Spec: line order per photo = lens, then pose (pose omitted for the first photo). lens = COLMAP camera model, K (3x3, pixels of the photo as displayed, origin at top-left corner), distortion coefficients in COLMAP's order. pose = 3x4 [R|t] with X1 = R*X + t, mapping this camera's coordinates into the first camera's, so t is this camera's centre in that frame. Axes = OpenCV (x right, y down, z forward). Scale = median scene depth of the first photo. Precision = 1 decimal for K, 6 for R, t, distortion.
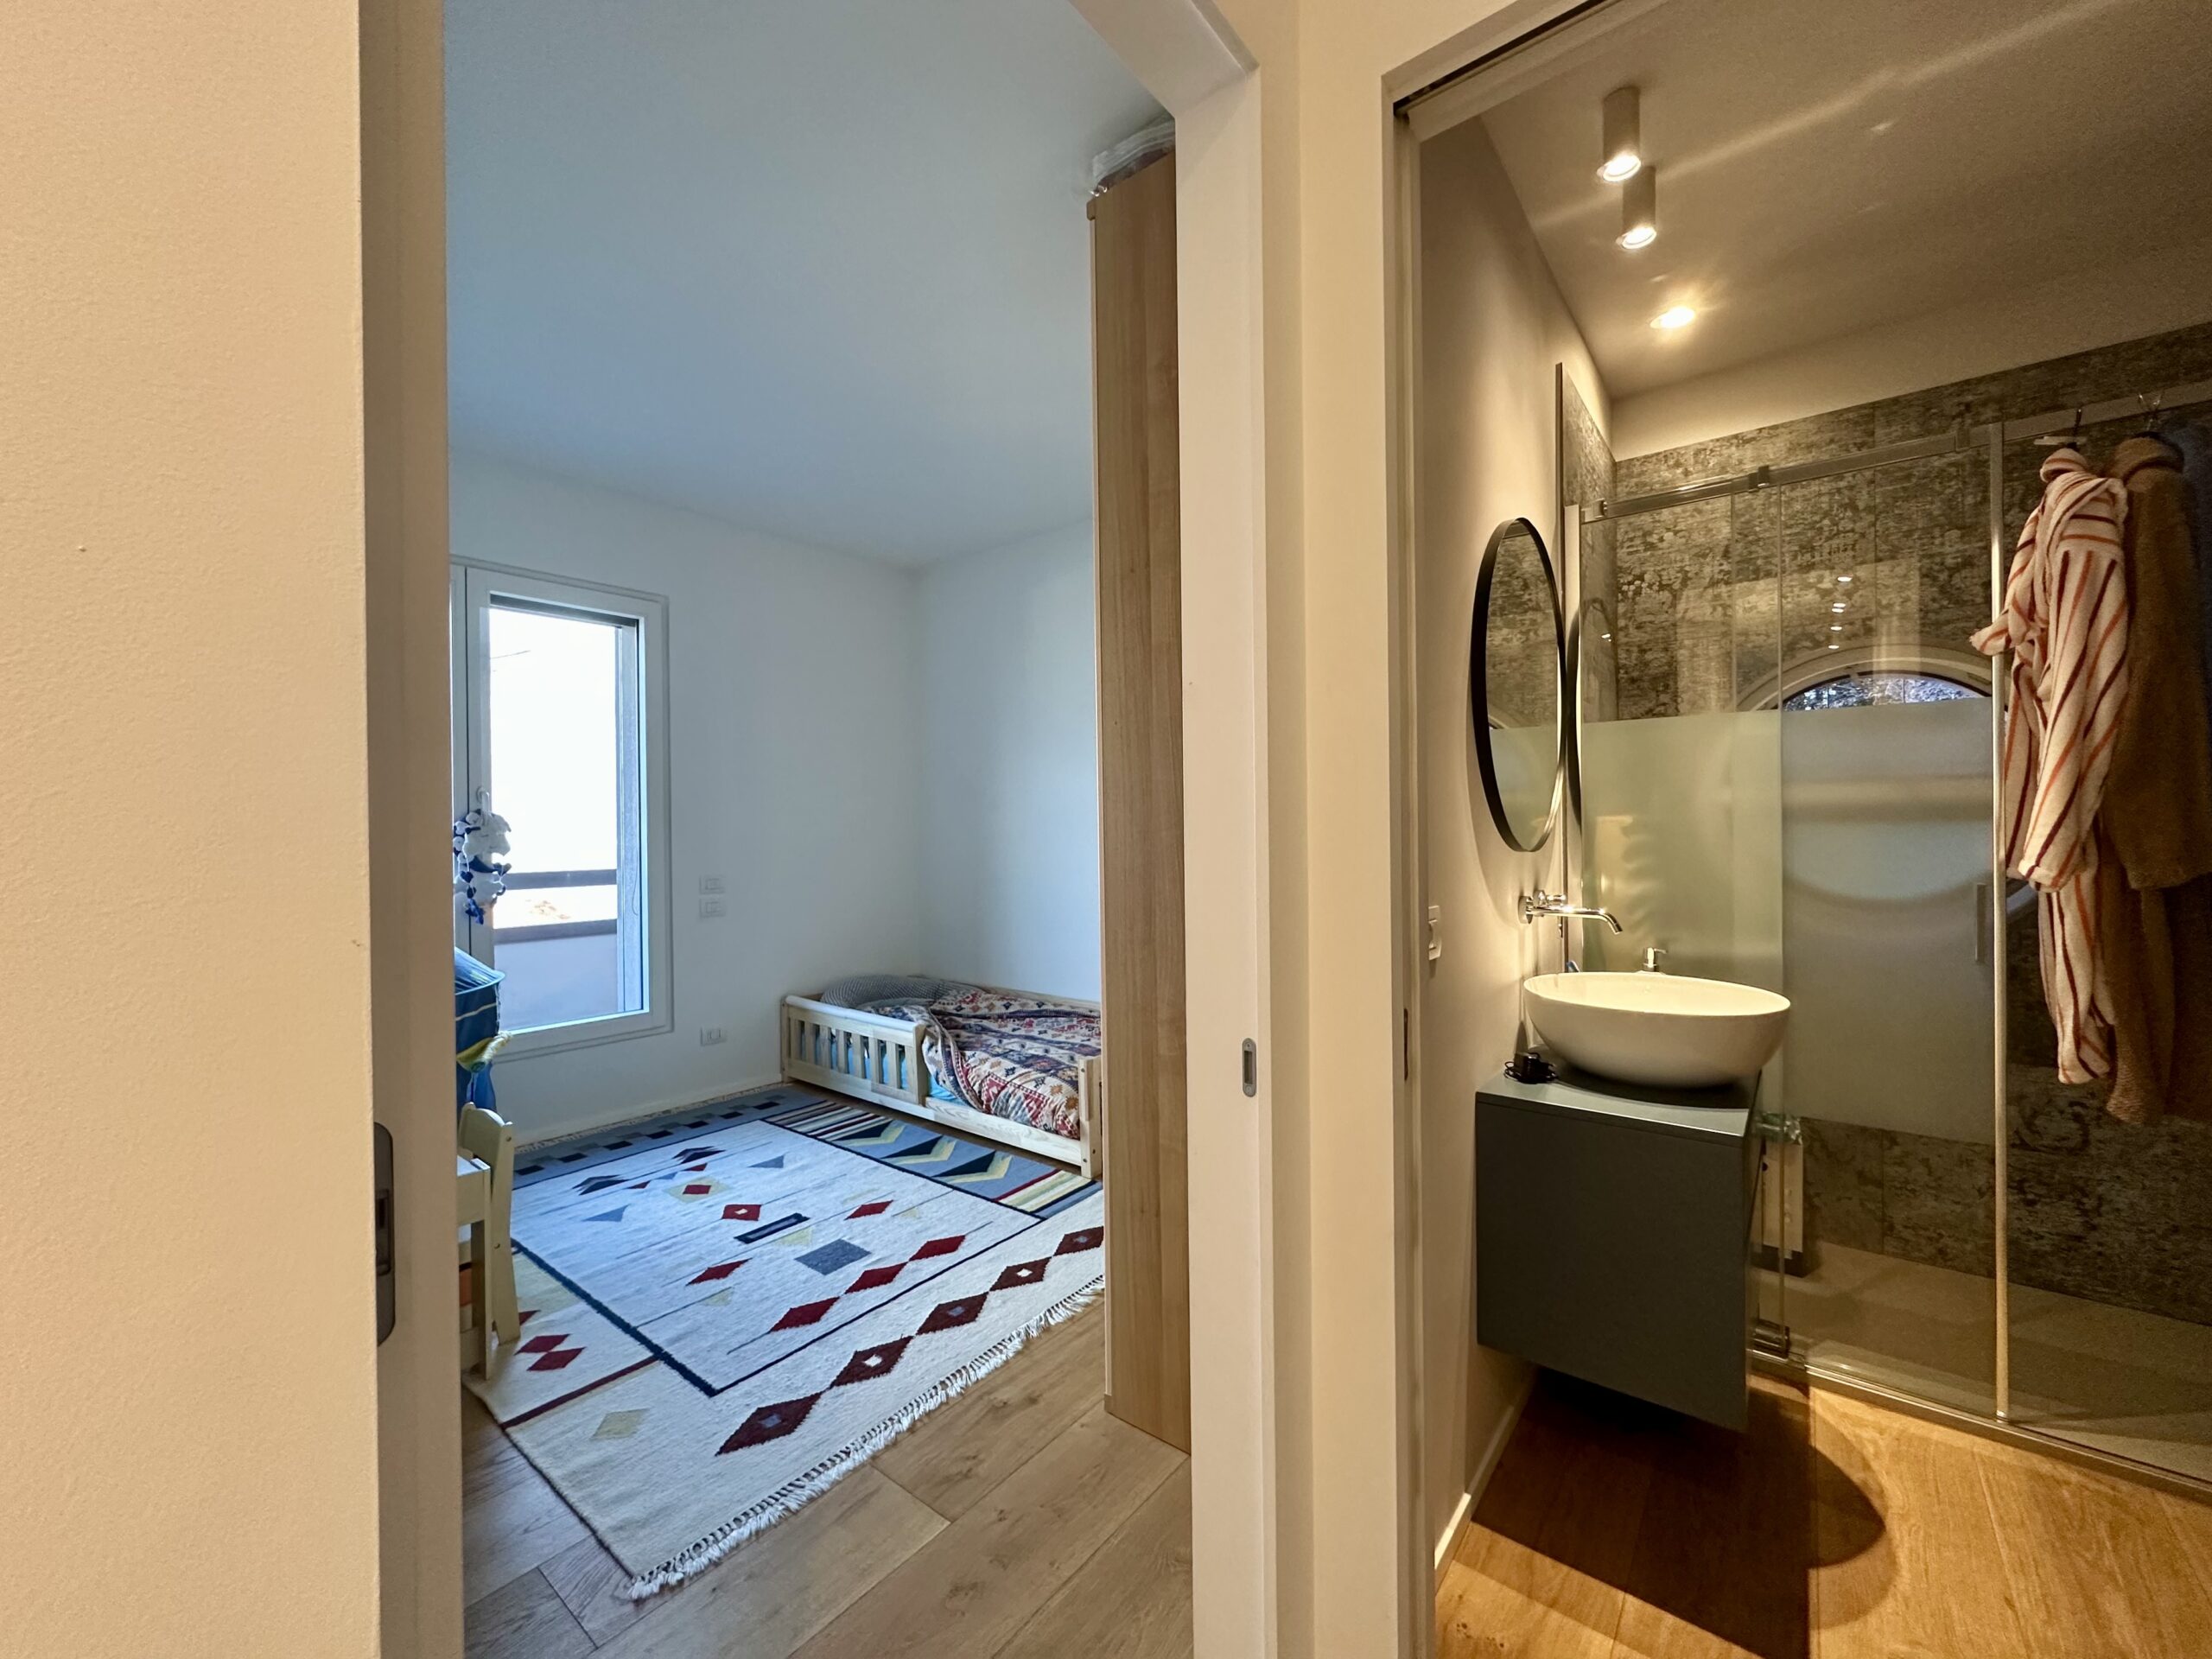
lens RADIAL K [[882.9, 0, 1105.9], [0, 882.9, 829.8], [0, 0, 1]] dist [-0.001539, -0.000009]
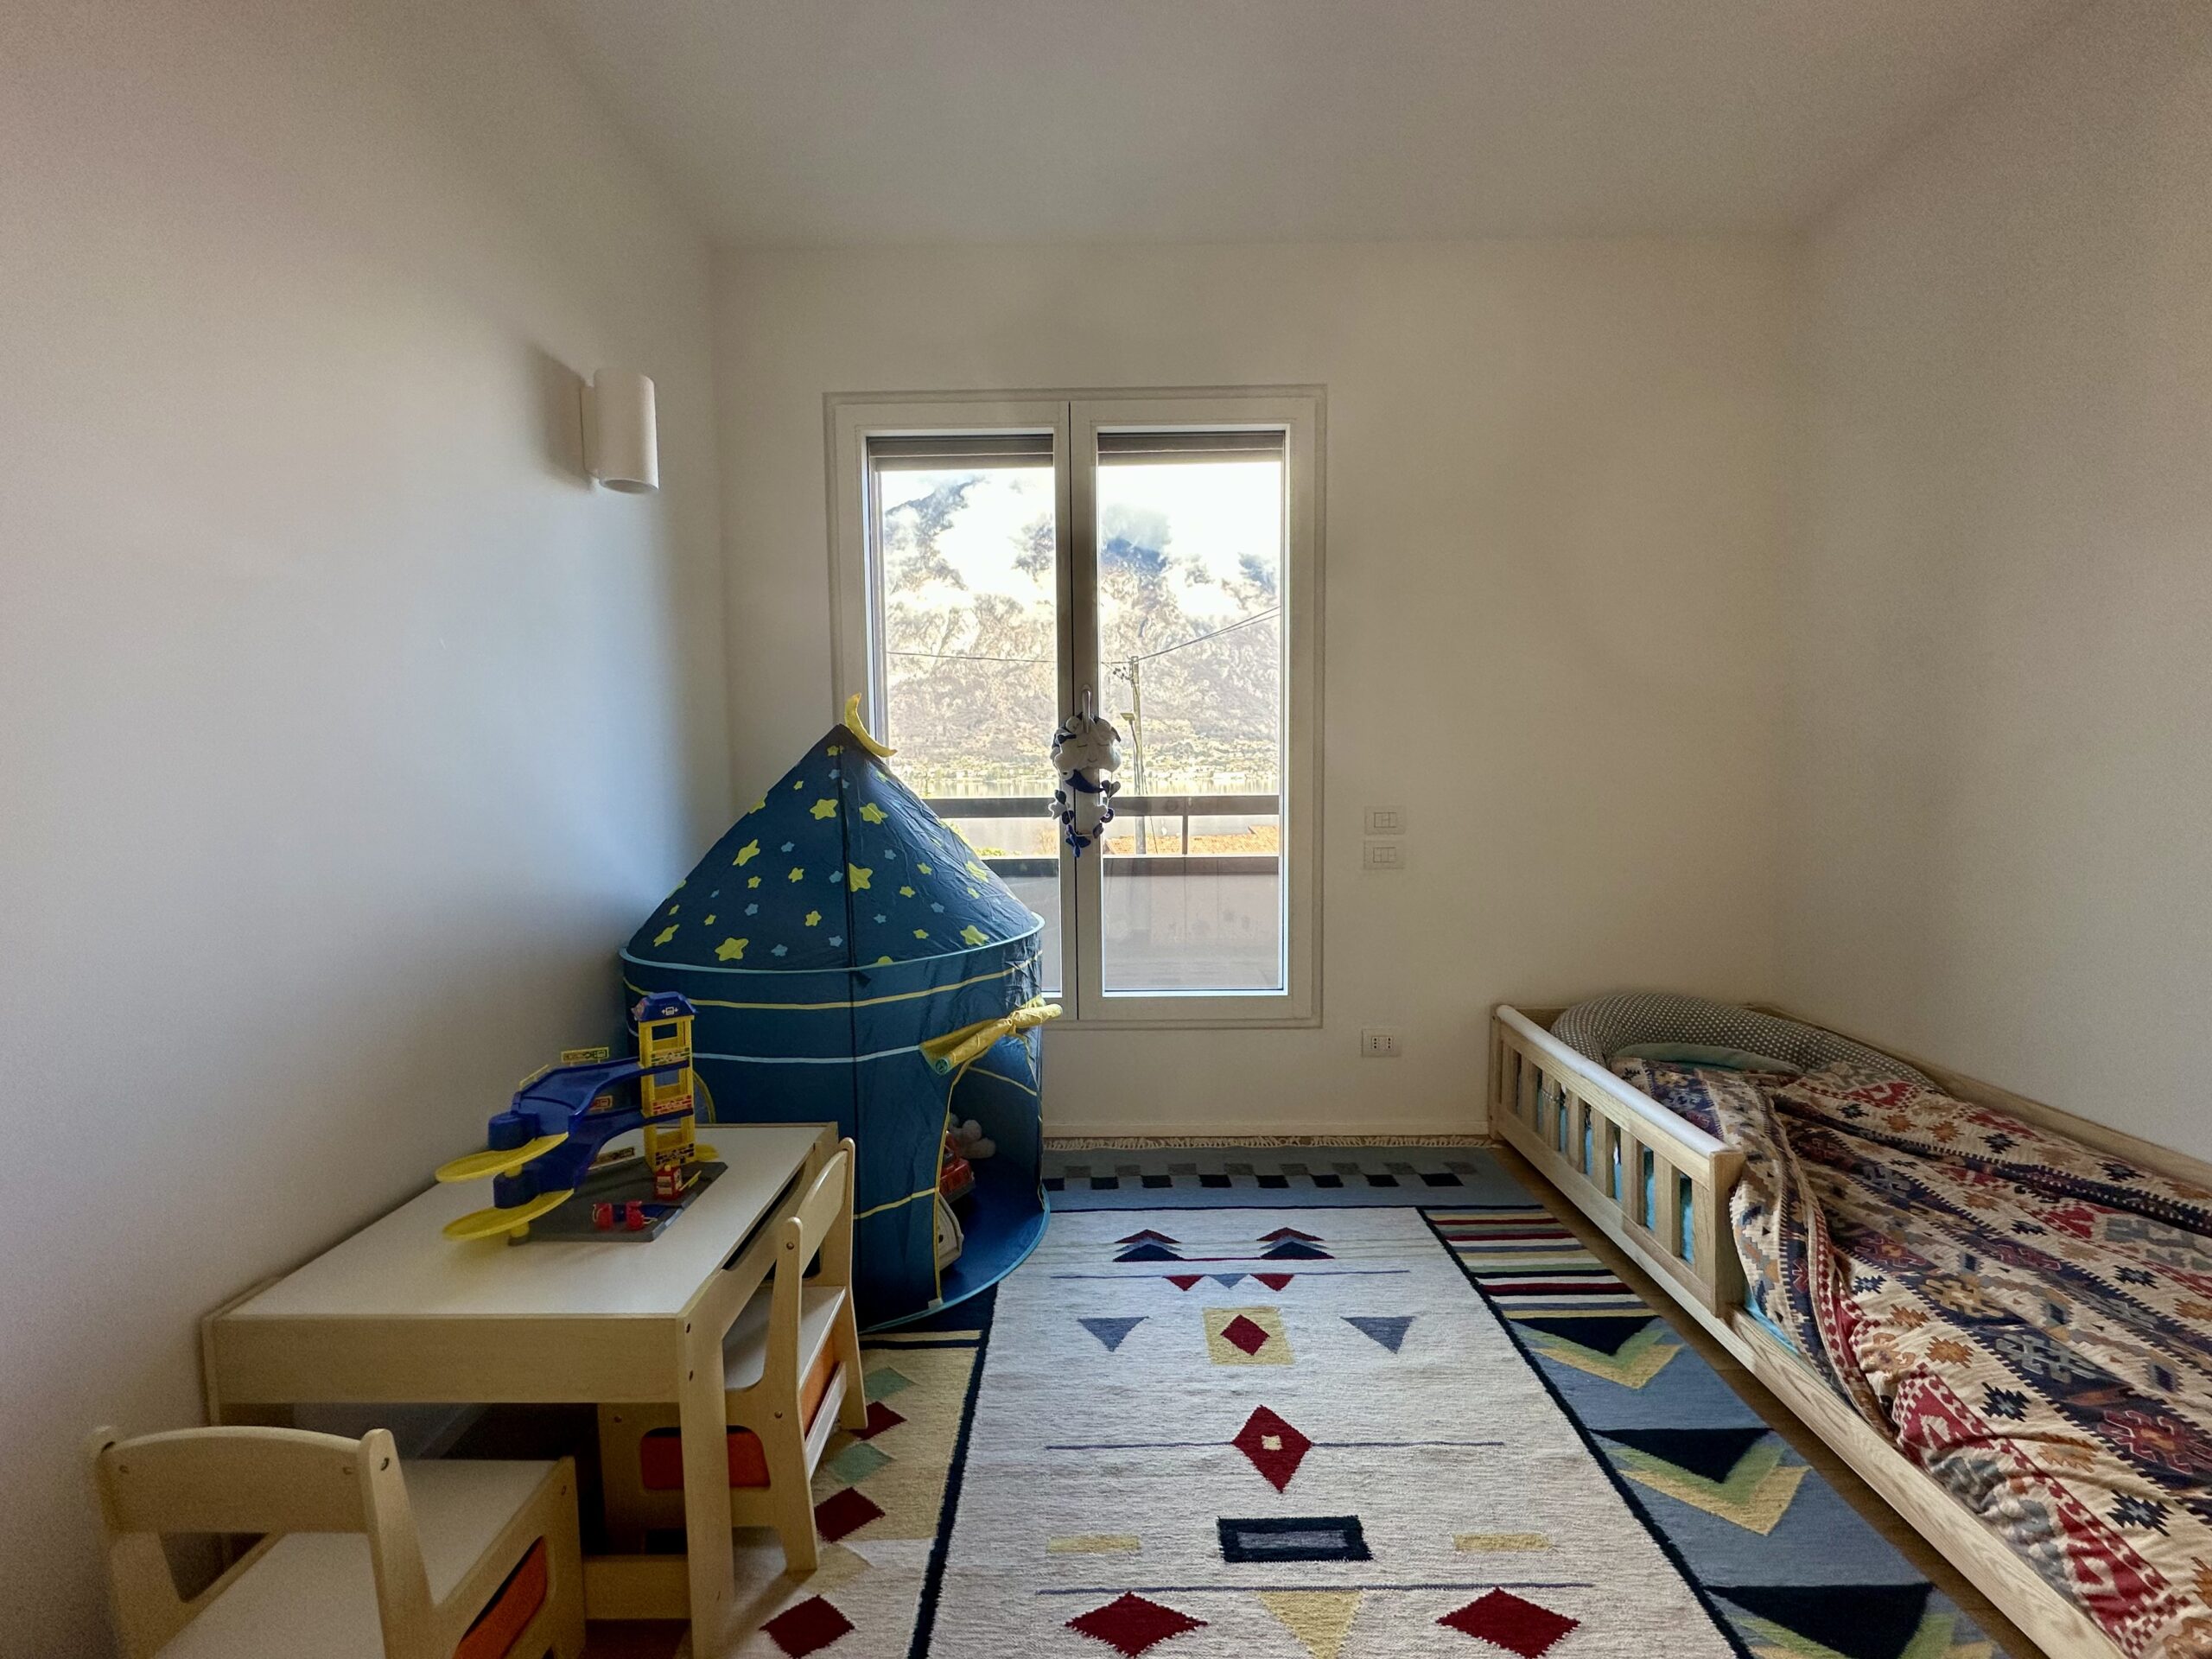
lens RADIAL K [[874.9, 0, 1109.5], [0, 874.9, 839.6], [0, 0, 1]] dist [-0.001558, -0.000063]
pose [[0.619405, 0.065698, -0.782318, -0.069510], [0.004331, 0.996191, 0.087088, 0.020643], [0.785060, -0.057331, 0.616761, 0.501436]]
